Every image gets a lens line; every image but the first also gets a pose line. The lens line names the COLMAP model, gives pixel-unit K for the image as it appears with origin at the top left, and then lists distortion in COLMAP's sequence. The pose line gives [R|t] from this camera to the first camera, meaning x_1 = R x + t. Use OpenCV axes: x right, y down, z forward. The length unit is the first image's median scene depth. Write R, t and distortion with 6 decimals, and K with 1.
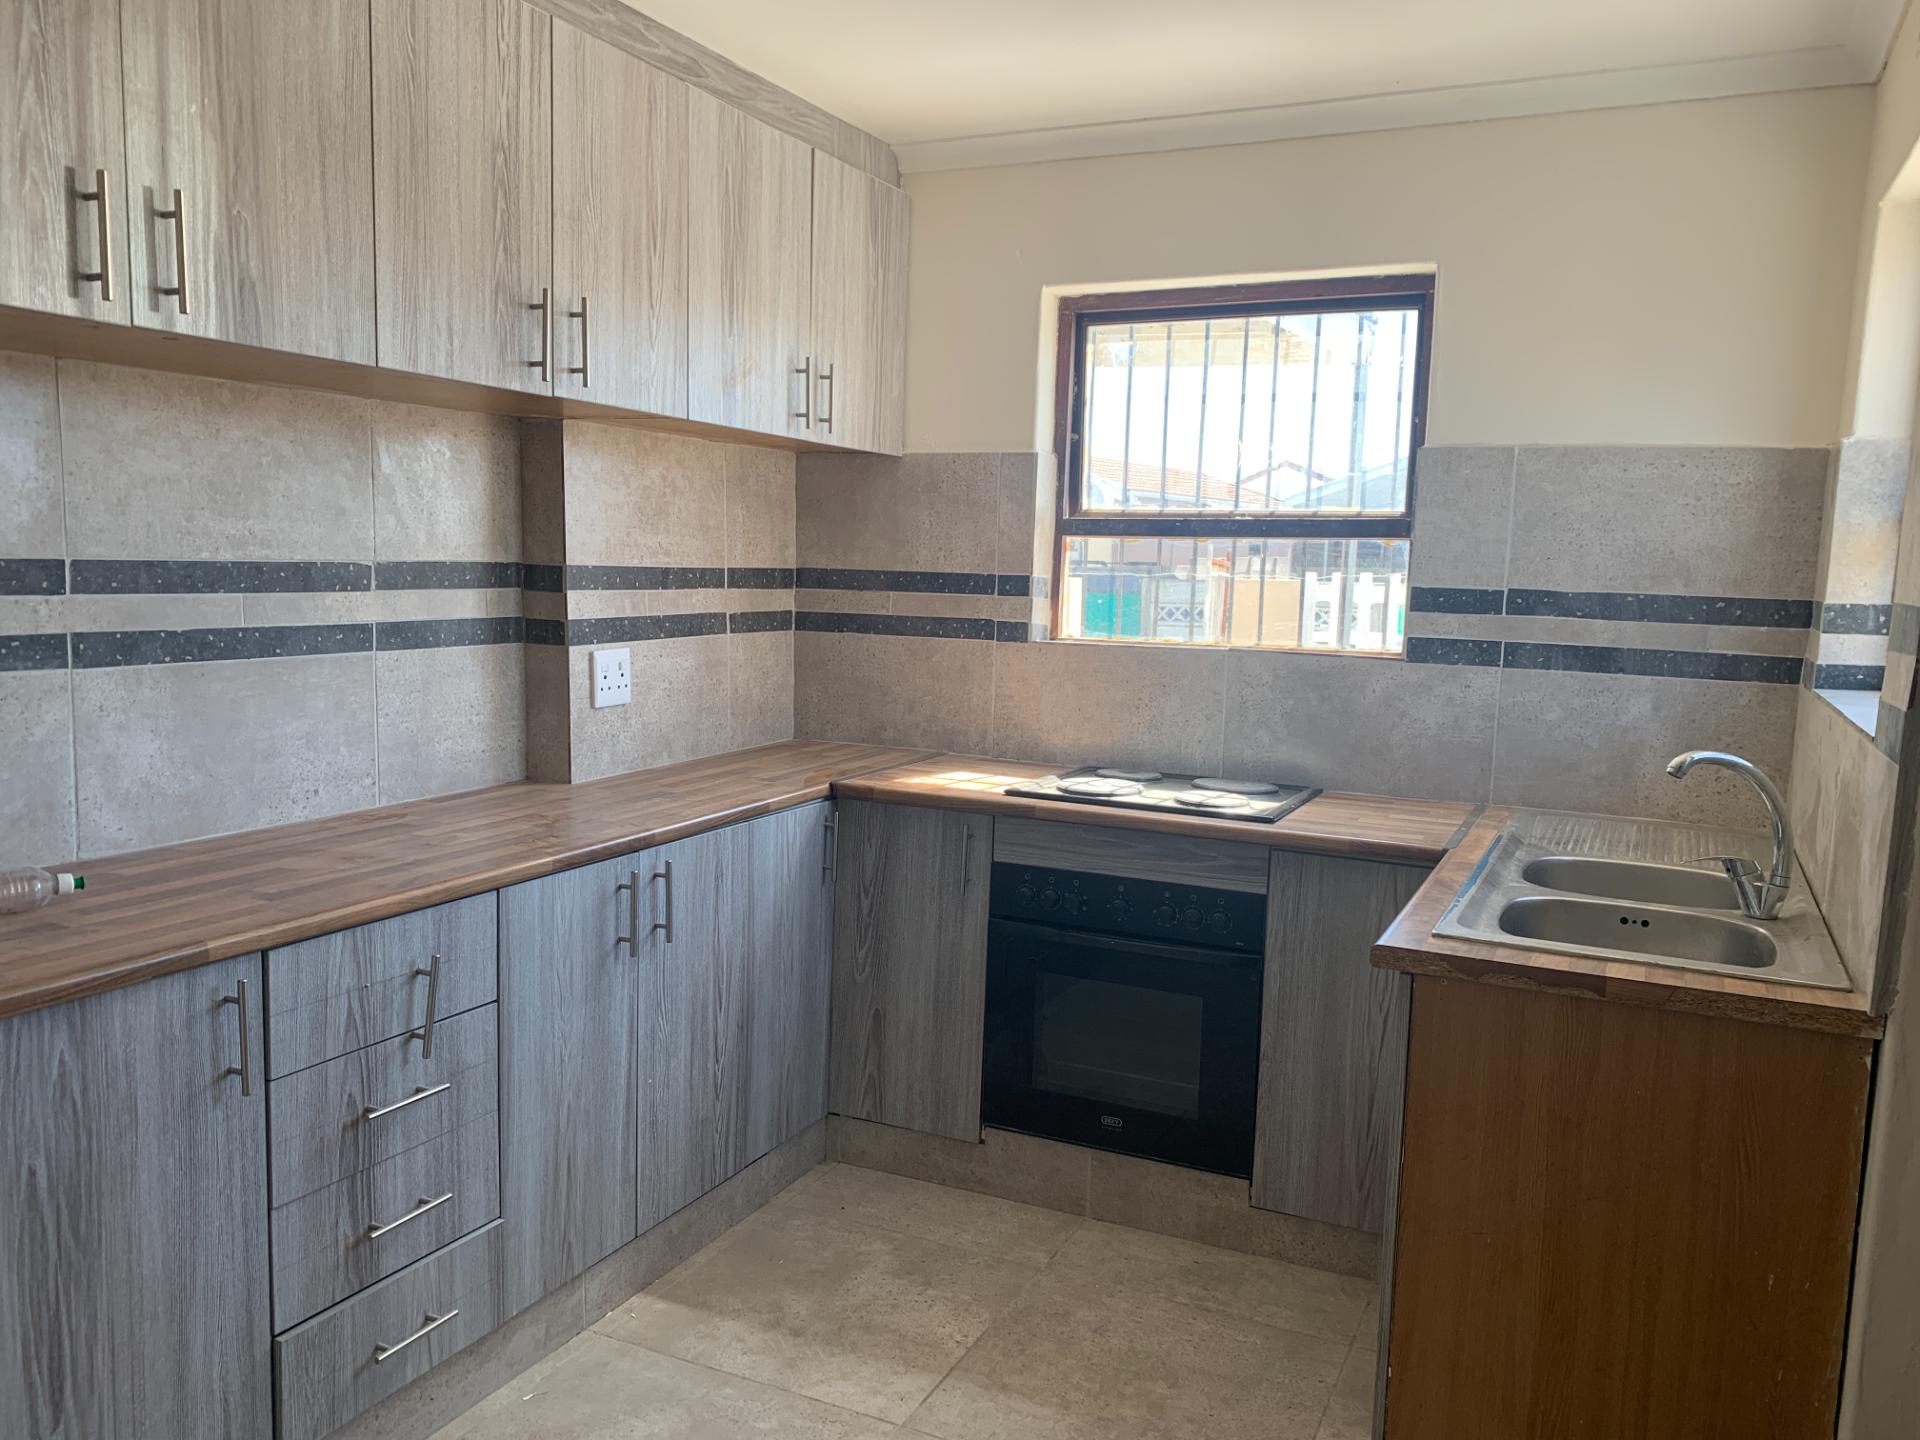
lens RADIAL K [[1465.1, 0, 963.2], [0, 1465.1, 725.5], [0, 0, 1]] dist [0.037323, -0.038298]
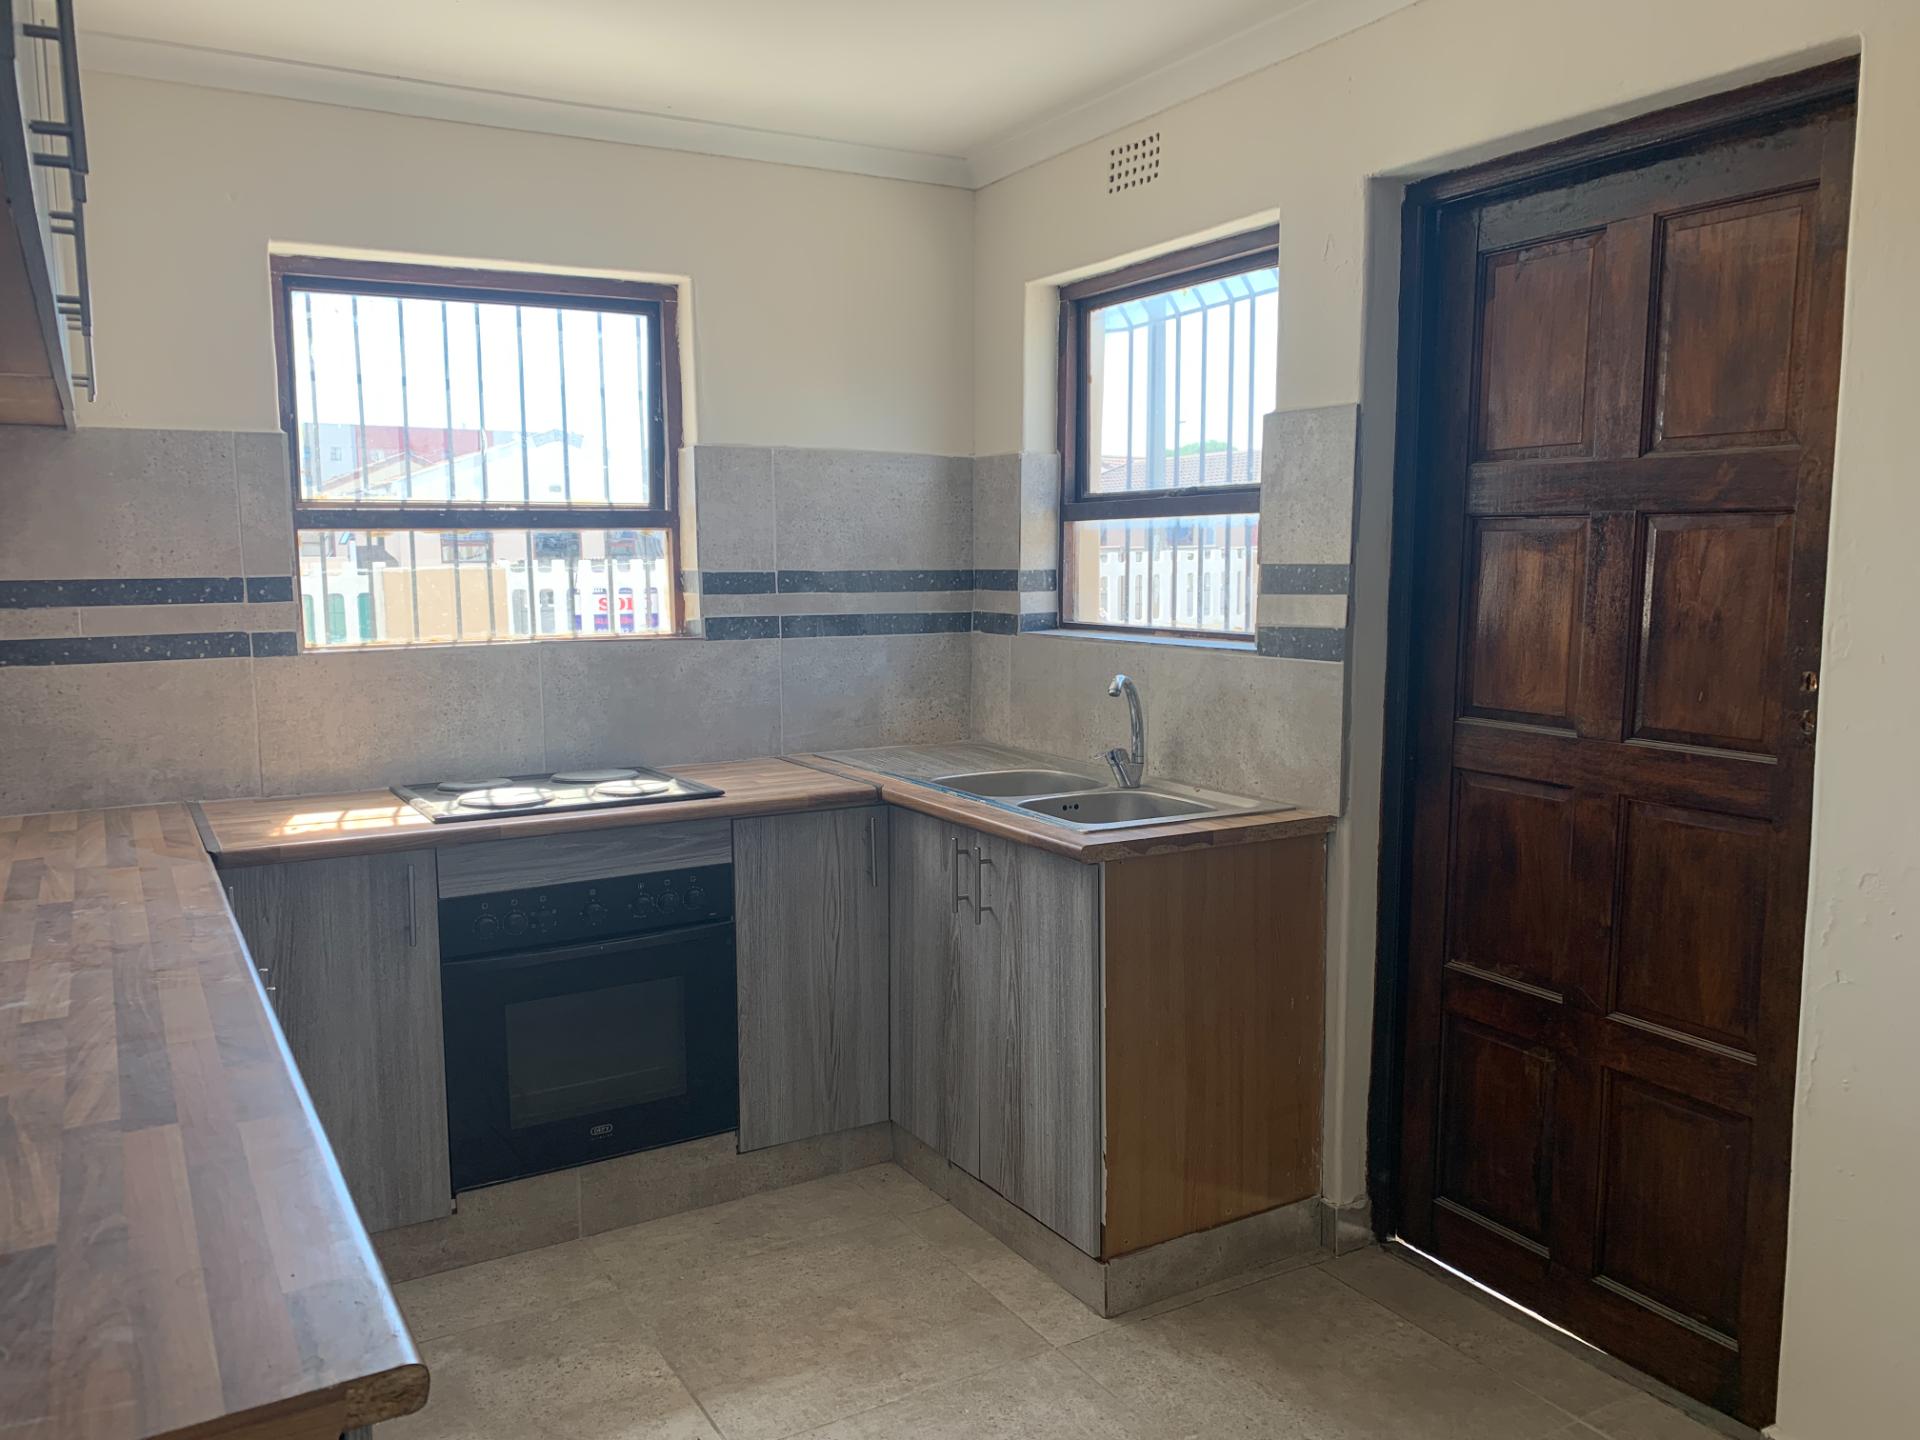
lens RADIAL K [[1465.1, 0, 944.2], [0, 1465.1, 728.6], [0, 0, 1]] dist [0.037323, -0.038298]
pose [[0.571756, -0.129041, 0.810212, -0.527306], [0.118430, 0.990191, 0.074131, -0.040221], [-0.811831, 0.053568, 0.581430, 0.230963]]
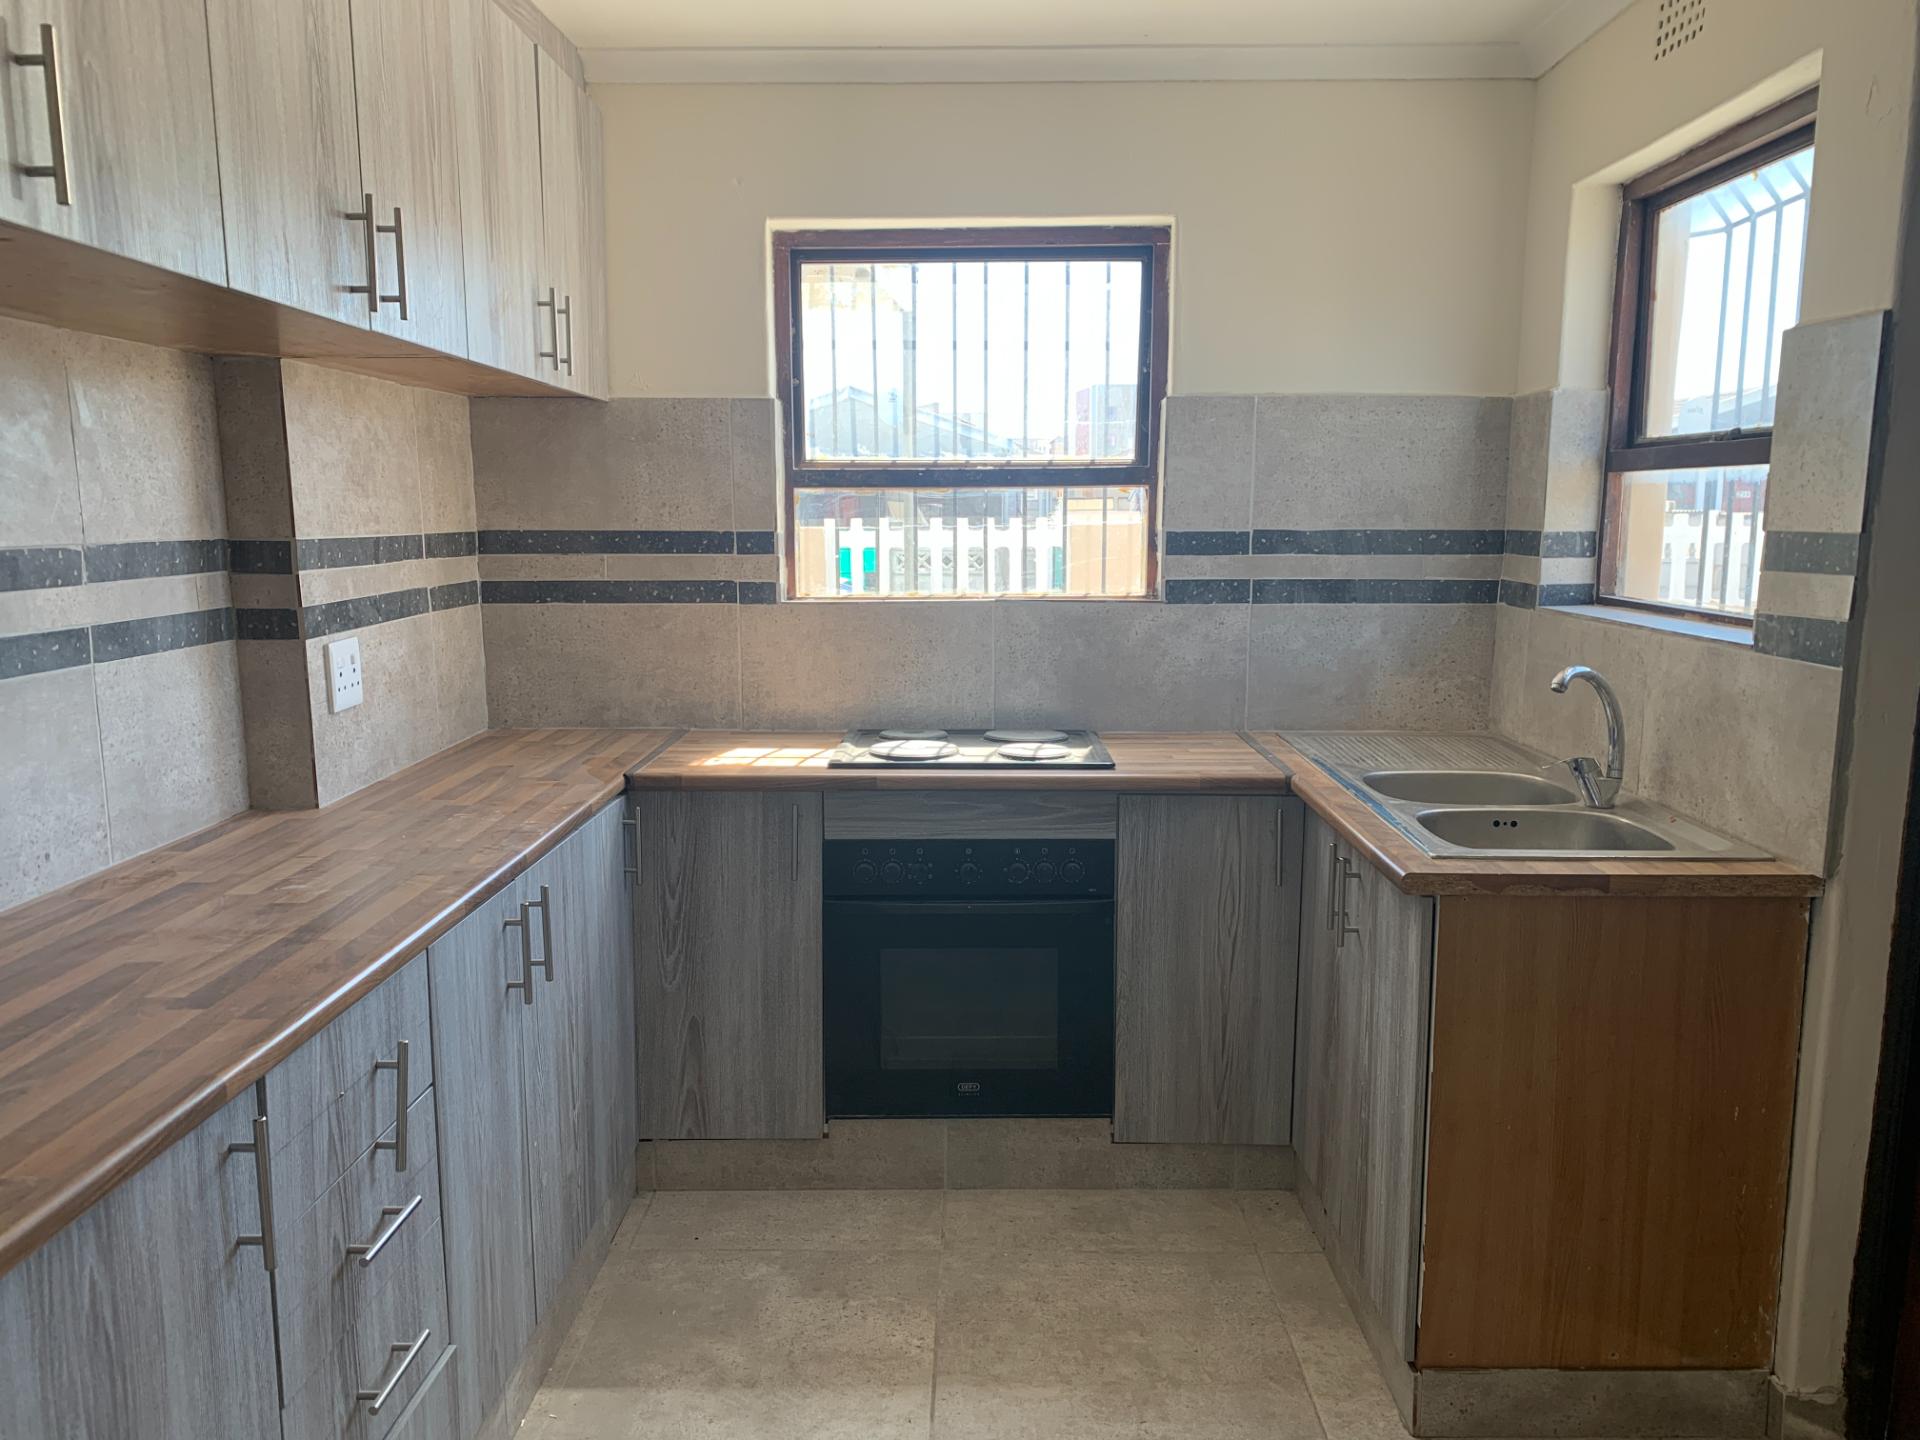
lens RADIAL K [[1465.1, 0, 962.0], [0, 1465.1, 727.7], [0, 0, 1]] dist [0.037323, -0.038298]
pose [[0.909633, -0.089883, 0.405572, -0.278754], [0.074318, 0.995771, 0.054001, -0.023256], [-0.408711, -0.018979, 0.912466, 0.111590]]
